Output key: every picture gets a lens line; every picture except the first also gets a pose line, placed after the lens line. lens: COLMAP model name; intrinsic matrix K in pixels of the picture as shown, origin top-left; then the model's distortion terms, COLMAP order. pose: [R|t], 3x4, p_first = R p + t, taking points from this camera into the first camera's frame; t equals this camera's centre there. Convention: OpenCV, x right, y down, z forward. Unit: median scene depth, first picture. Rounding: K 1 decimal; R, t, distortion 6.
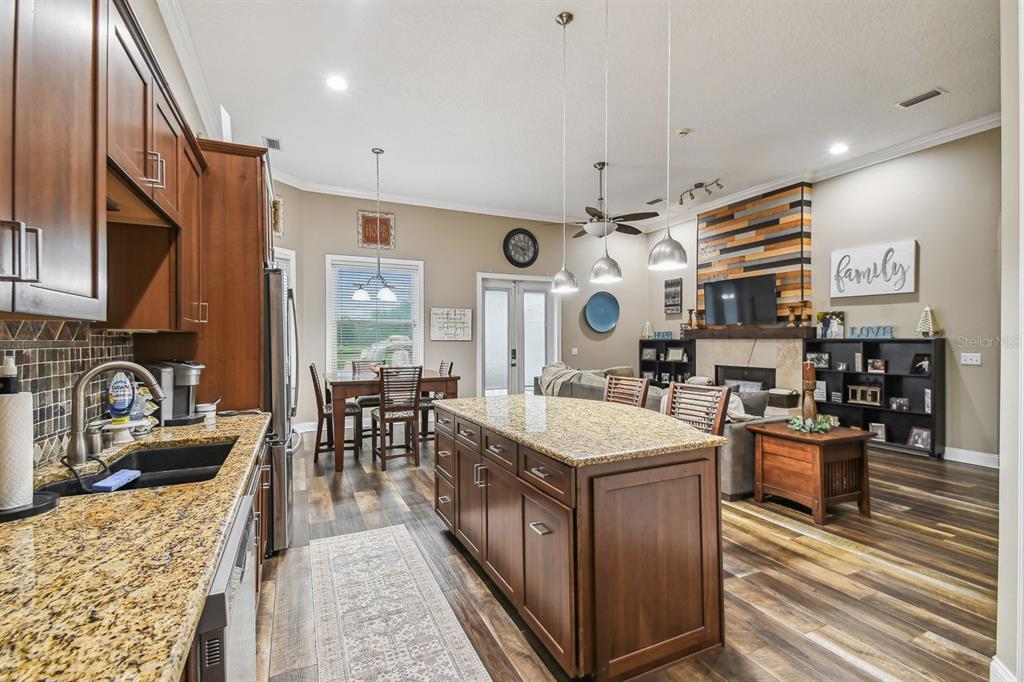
lens RADIAL K [[461.9, 0, 512.9], [0, 461.9, 341.8], [0, 0, 1]] dist [0.025353, -0.008287]
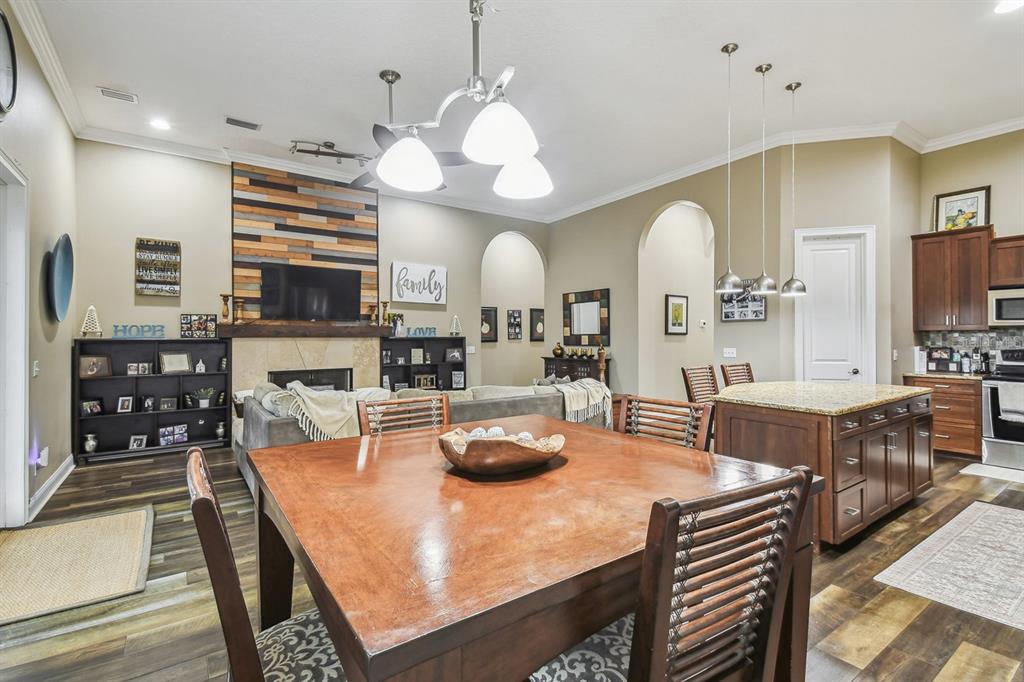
lens RADIAL K [[461.9, 0, 508.3], [0, 461.9, 331.8], [0, 0, 1]] dist [0.025353, -0.008287]
pose [[-0.165705, 0.013610, 0.986081, -0.453398], [0.007426, 0.999894, -0.012552, -0.003506], [-0.986147, 0.005243, -0.165789, 0.863260]]
